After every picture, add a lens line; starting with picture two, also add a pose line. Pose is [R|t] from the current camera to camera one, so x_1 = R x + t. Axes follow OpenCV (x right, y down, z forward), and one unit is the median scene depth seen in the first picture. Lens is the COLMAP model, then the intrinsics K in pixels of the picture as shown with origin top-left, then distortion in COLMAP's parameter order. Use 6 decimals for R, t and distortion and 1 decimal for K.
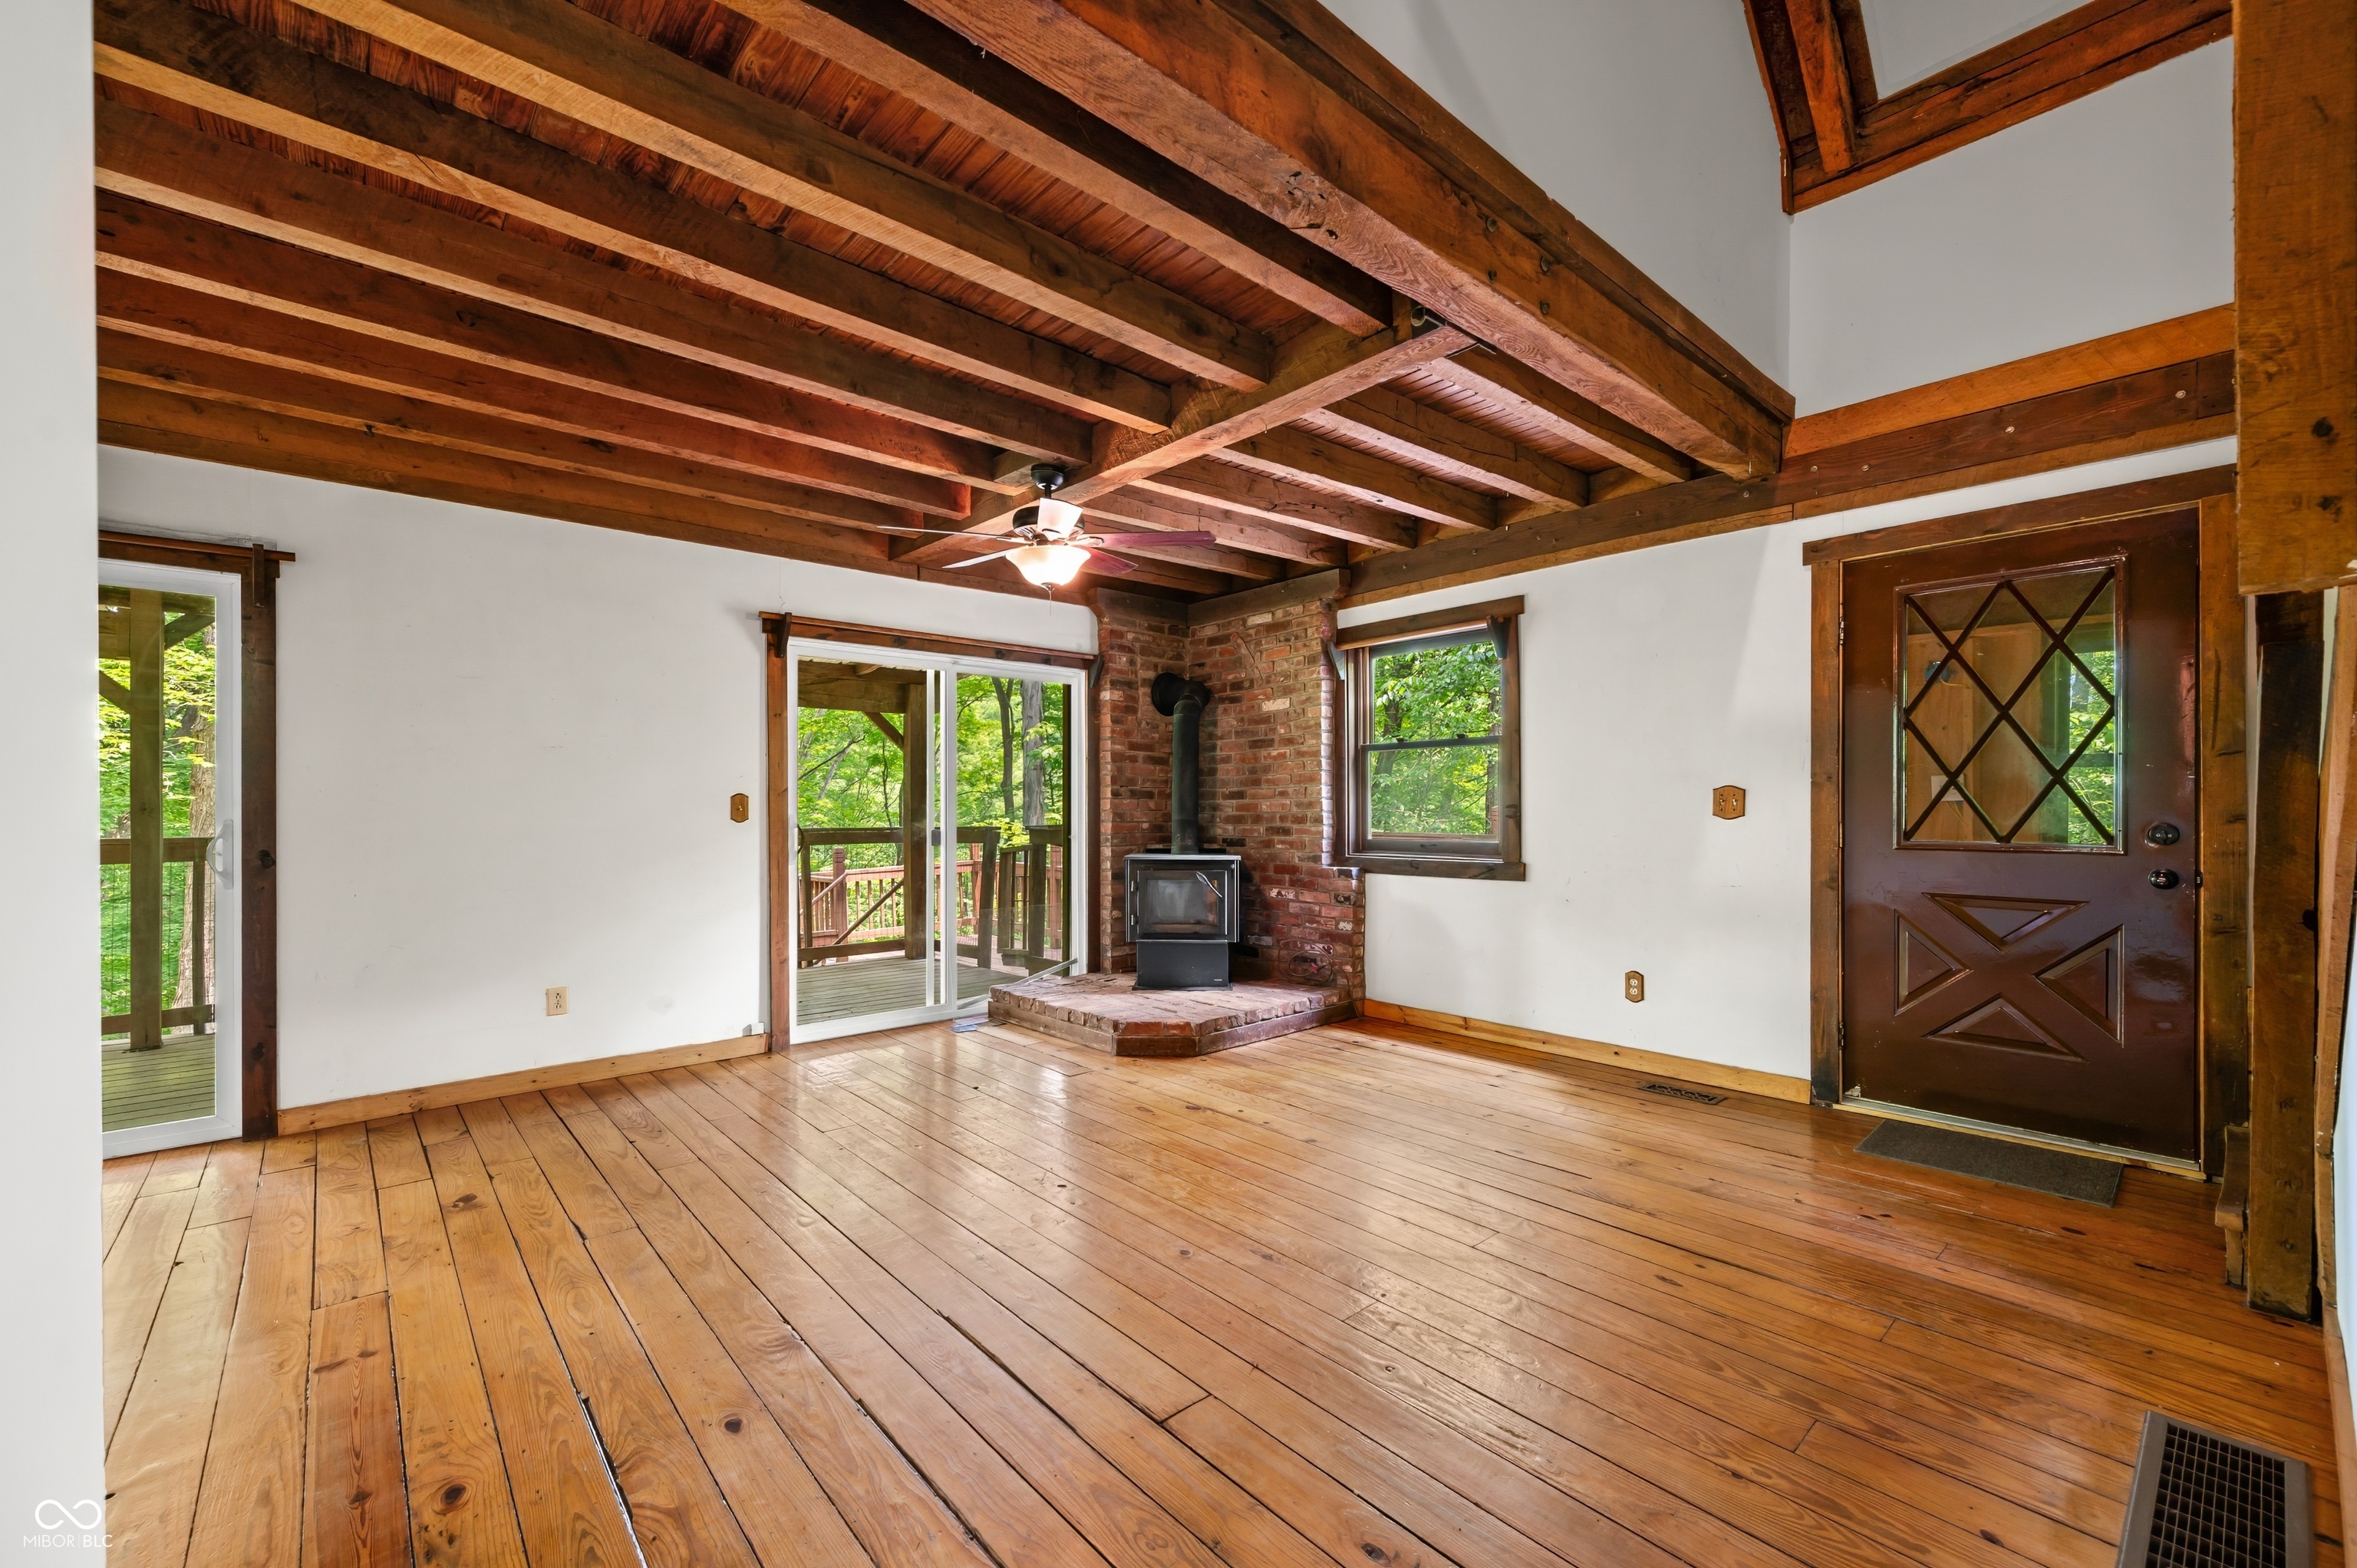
lens RADIAL K [[941.7, 0, 1177.7], [0, 941.7, 806.9], [0, 0, 1]] dist [0.001528, -0.000769]
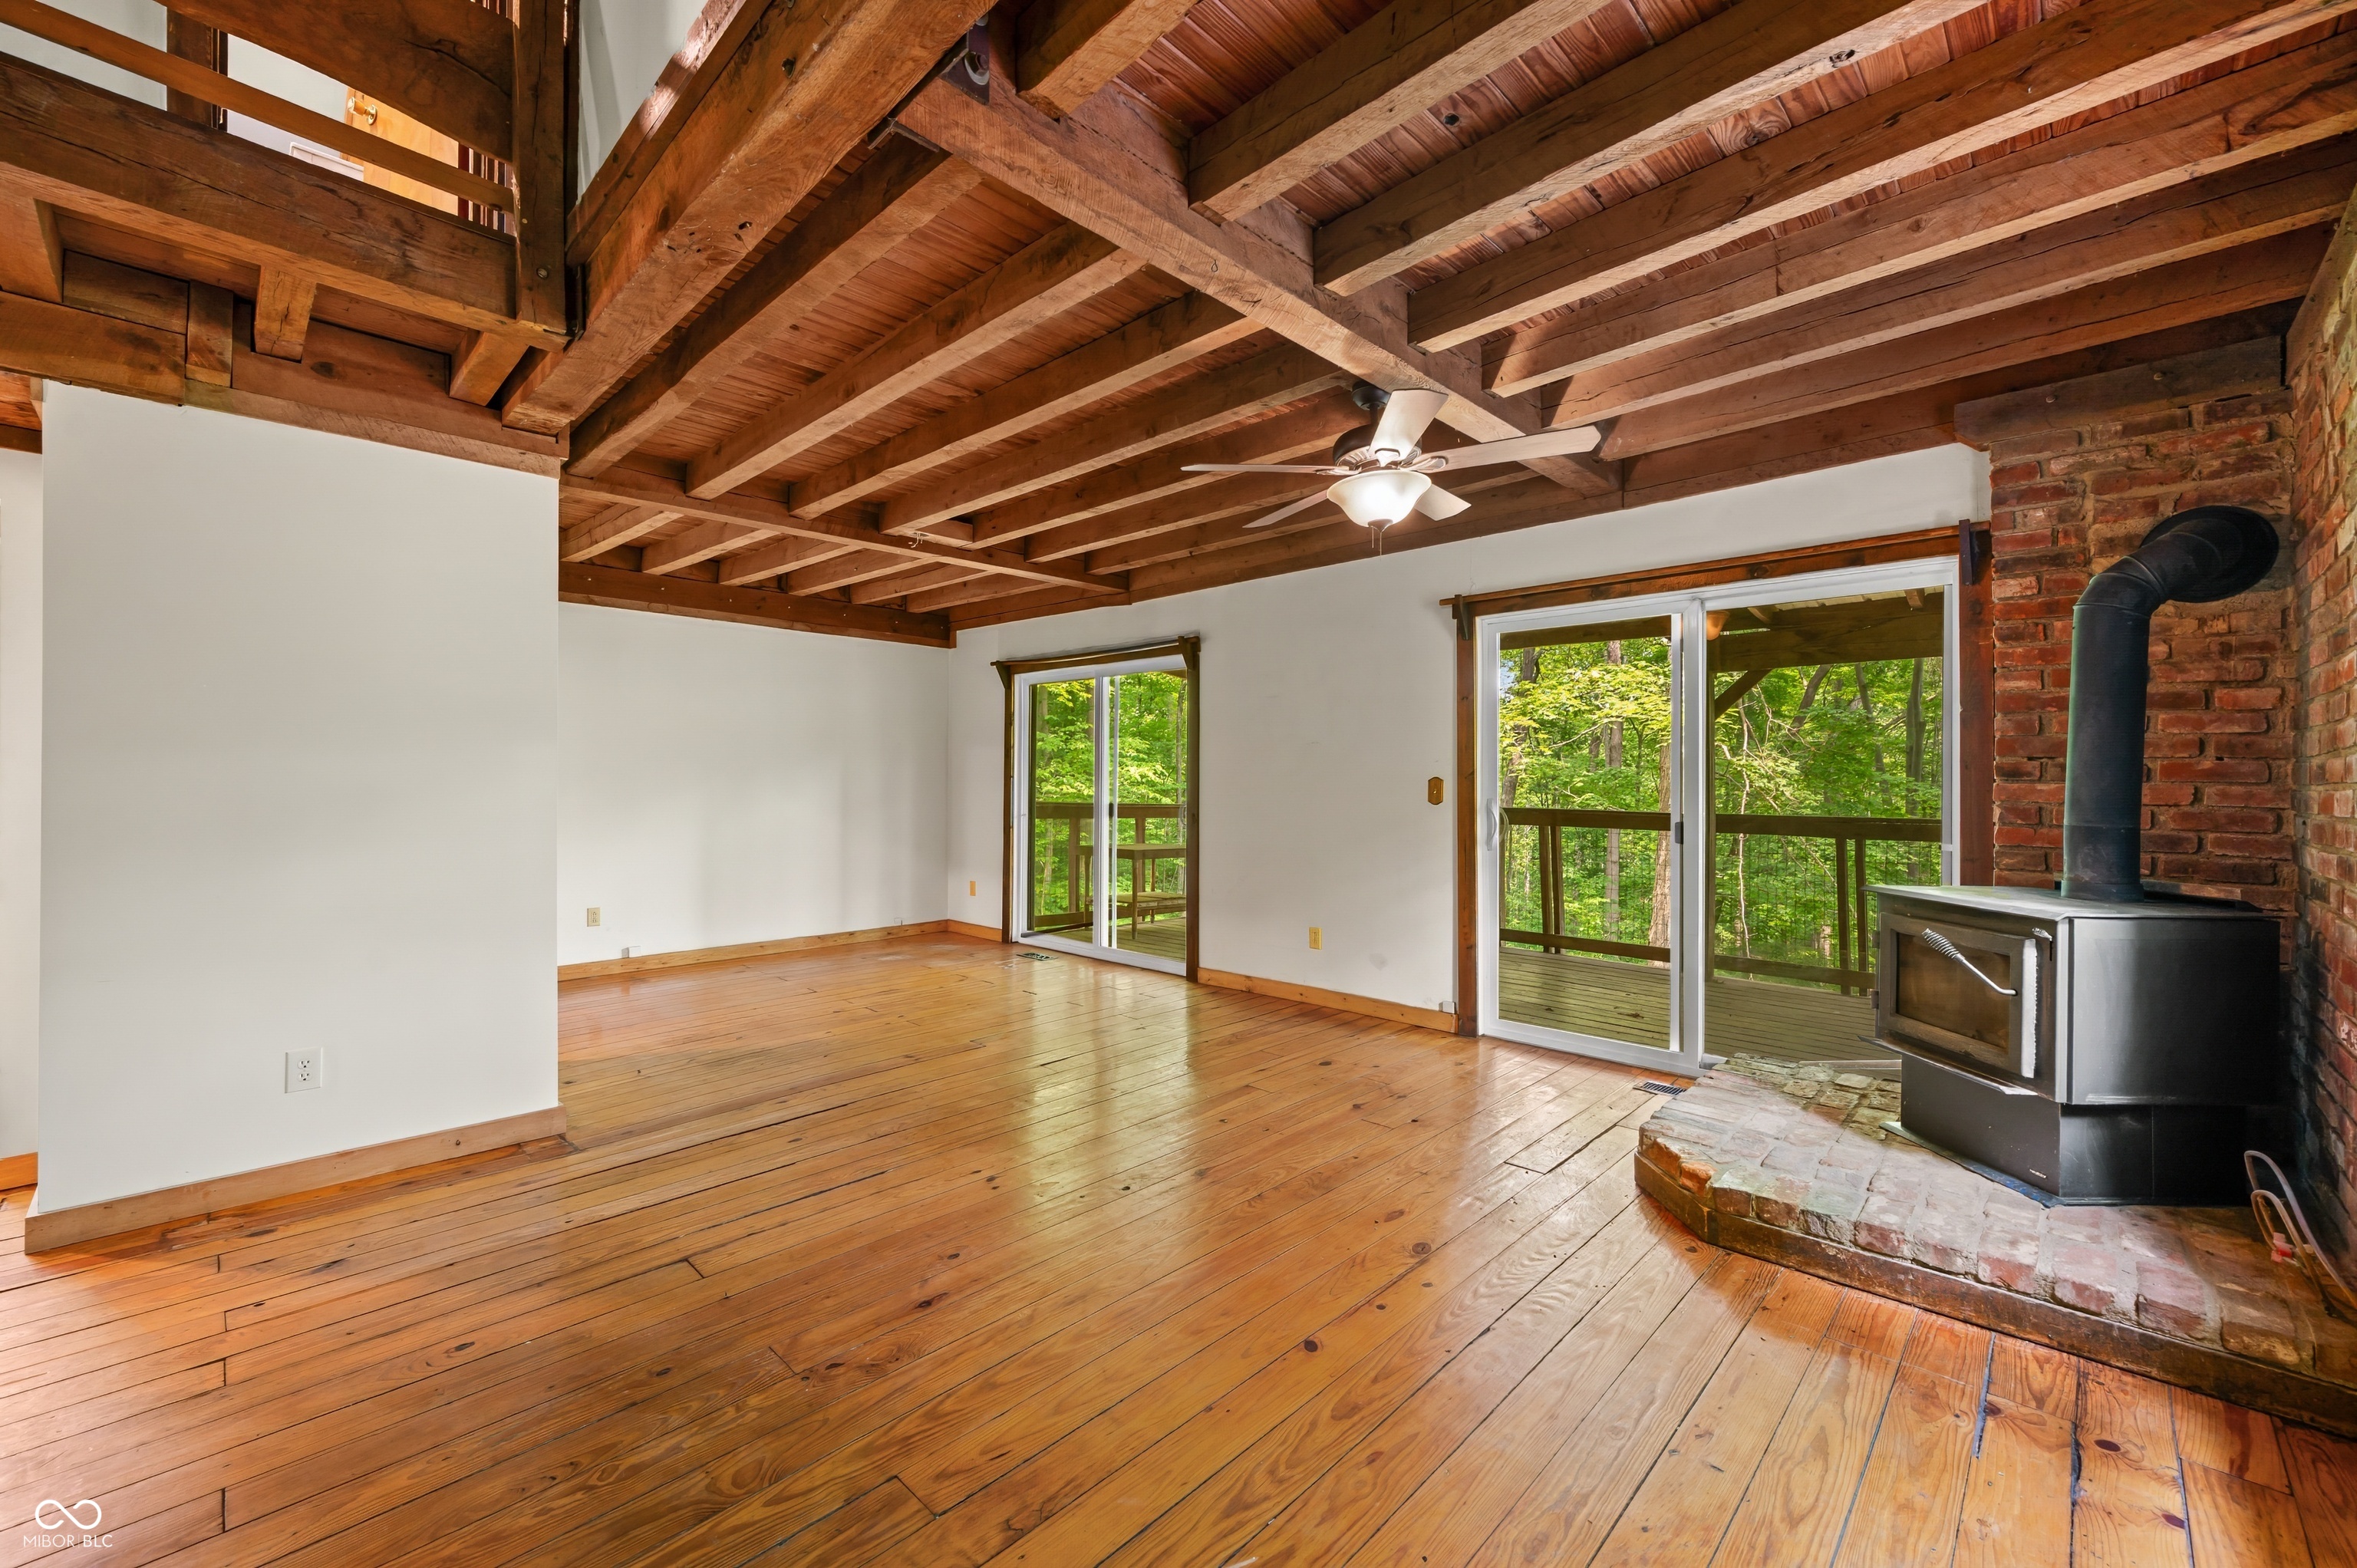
lens RADIAL K [[941.7, 0, 1209.1], [0, 941.7, 778.7], [0, 0, 1]] dist [0.001528, -0.000769]
pose [[0.093048, 0.001350, -0.995661, 0.577694], [-0.000964, 0.999999, 0.001266, -0.014409], [0.995661, 0.000842, 0.093049, 0.673362]]
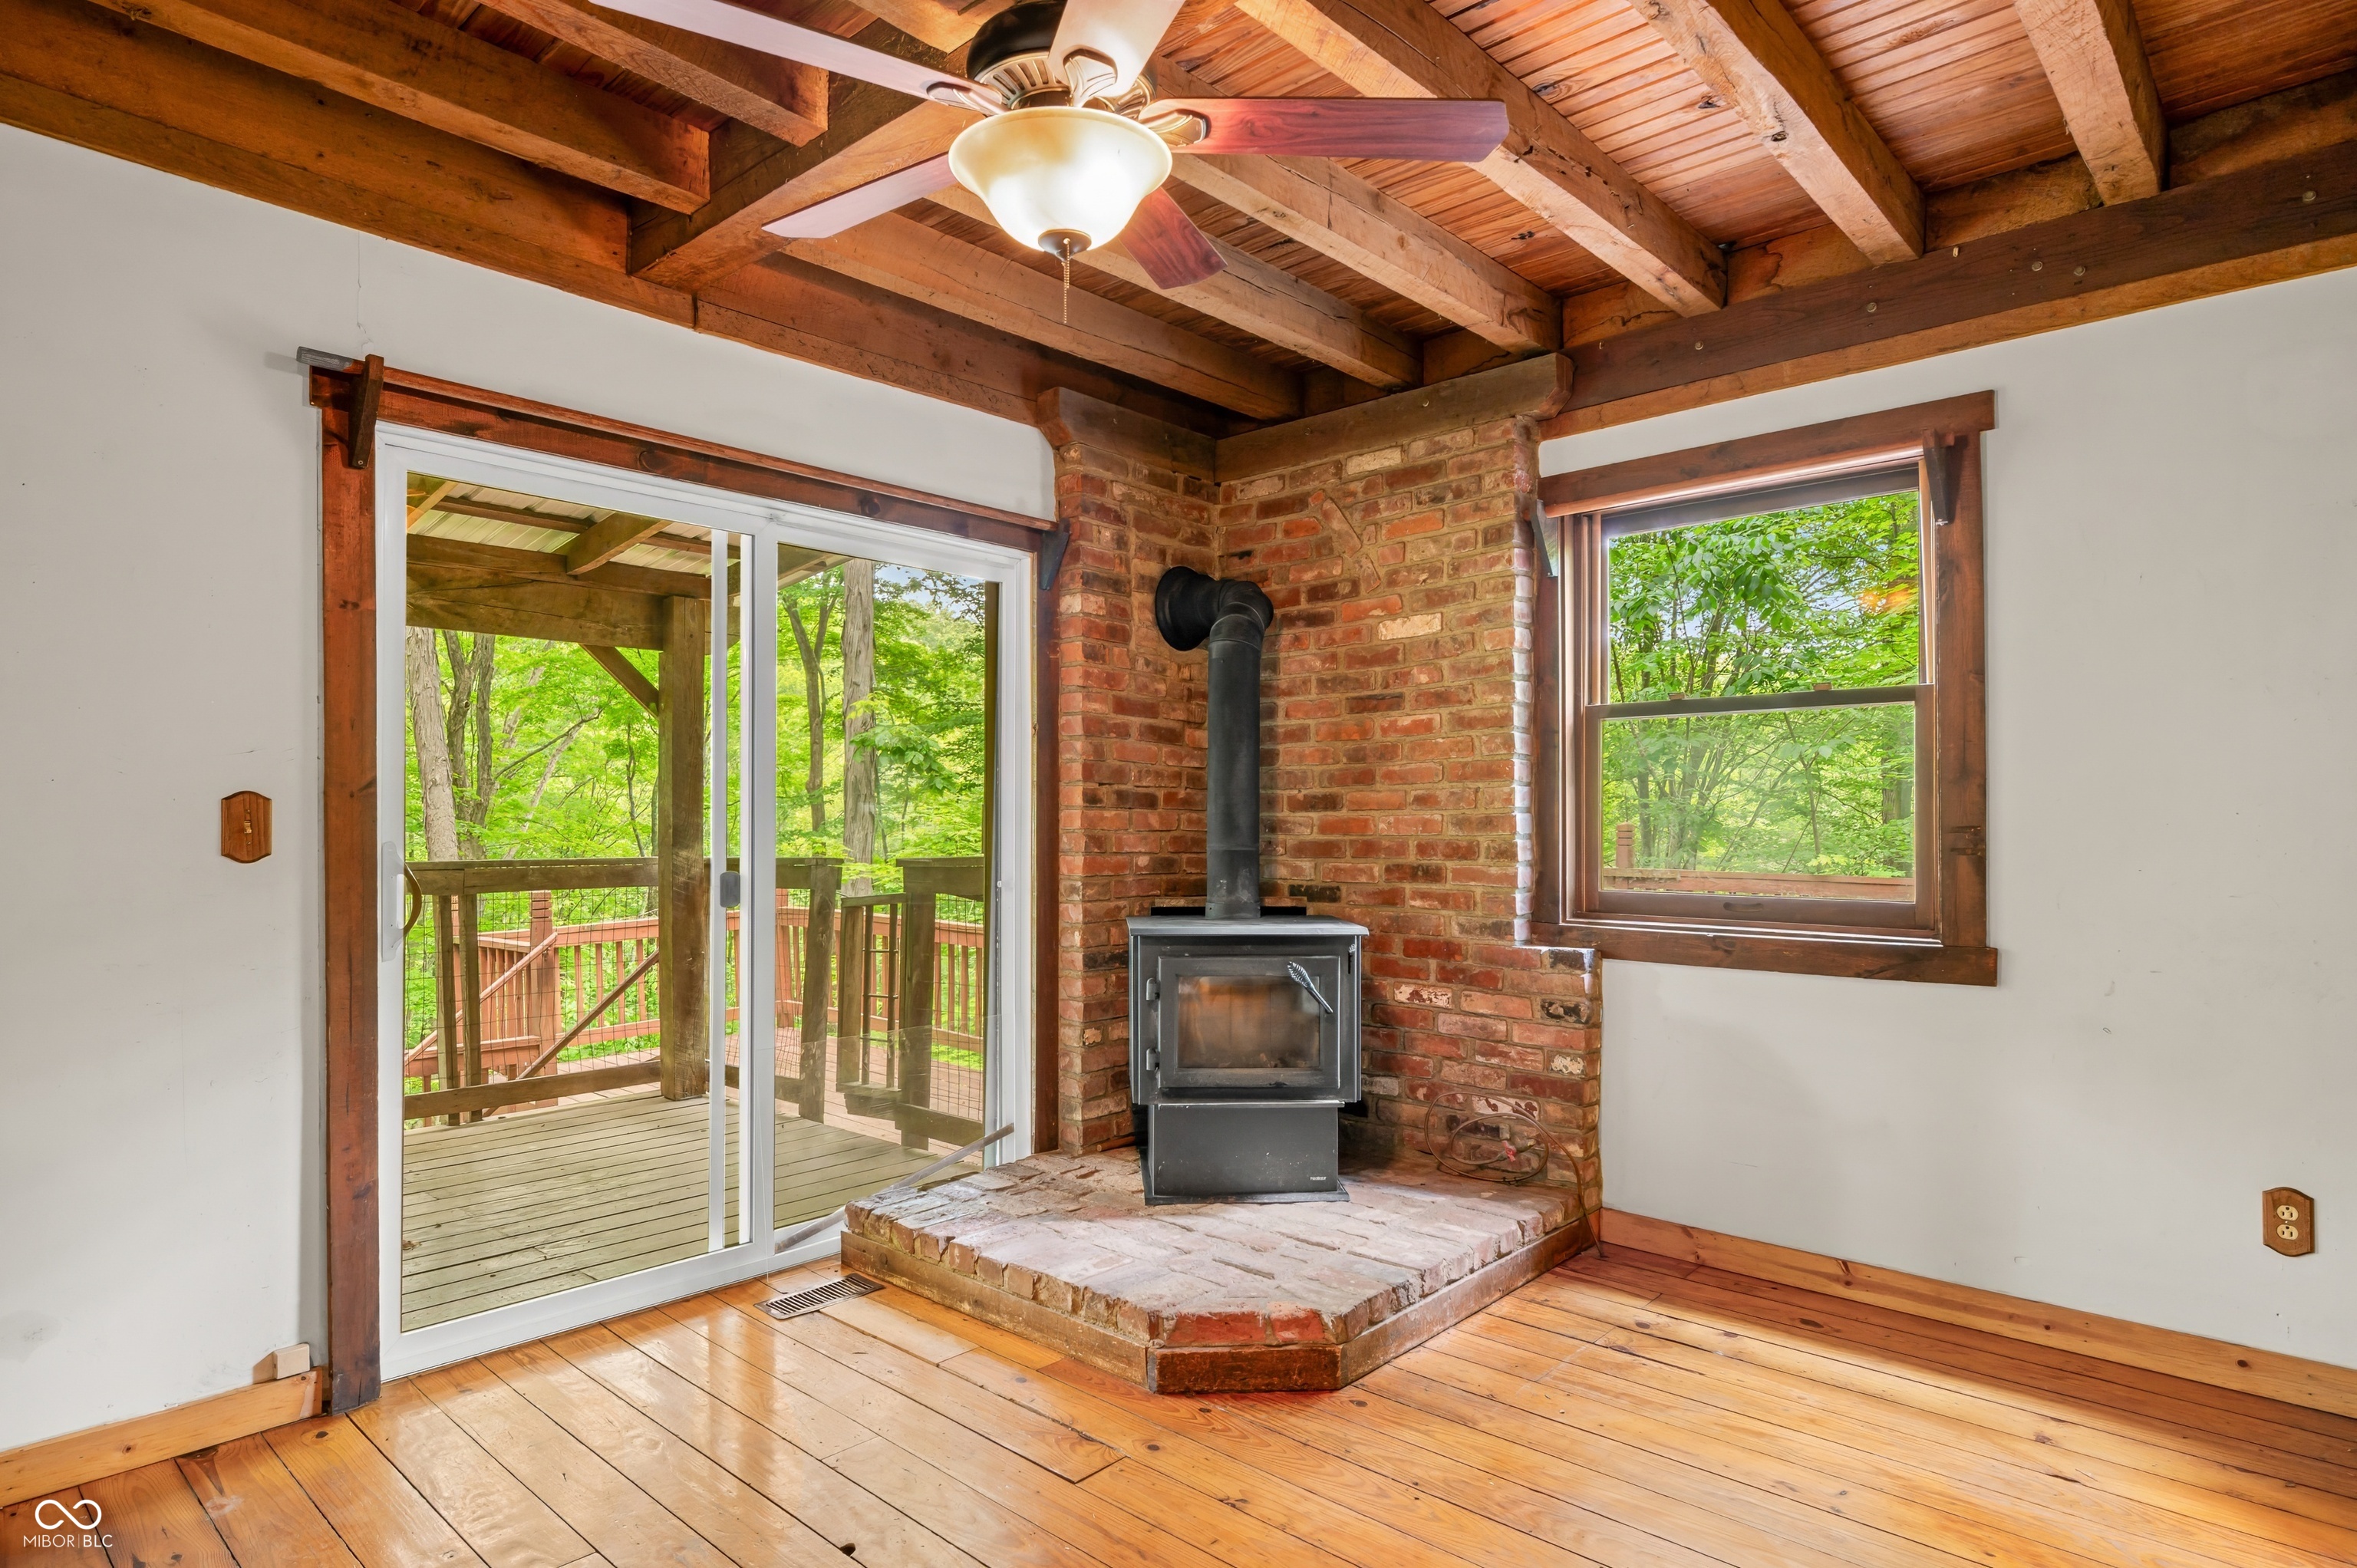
lens RADIAL K [[1267.2, 0, 1162.5], [0, 1267.2, 821.3], [0, 0, 1]] dist [-0.005302, 0.001306]
pose [[0.995491, 0.004531, 0.094750, -0.124288], [-0.004700, 0.999988, 0.001567, -0.004106], [-0.094742, -0.002006, 0.995500, 0.428154]]
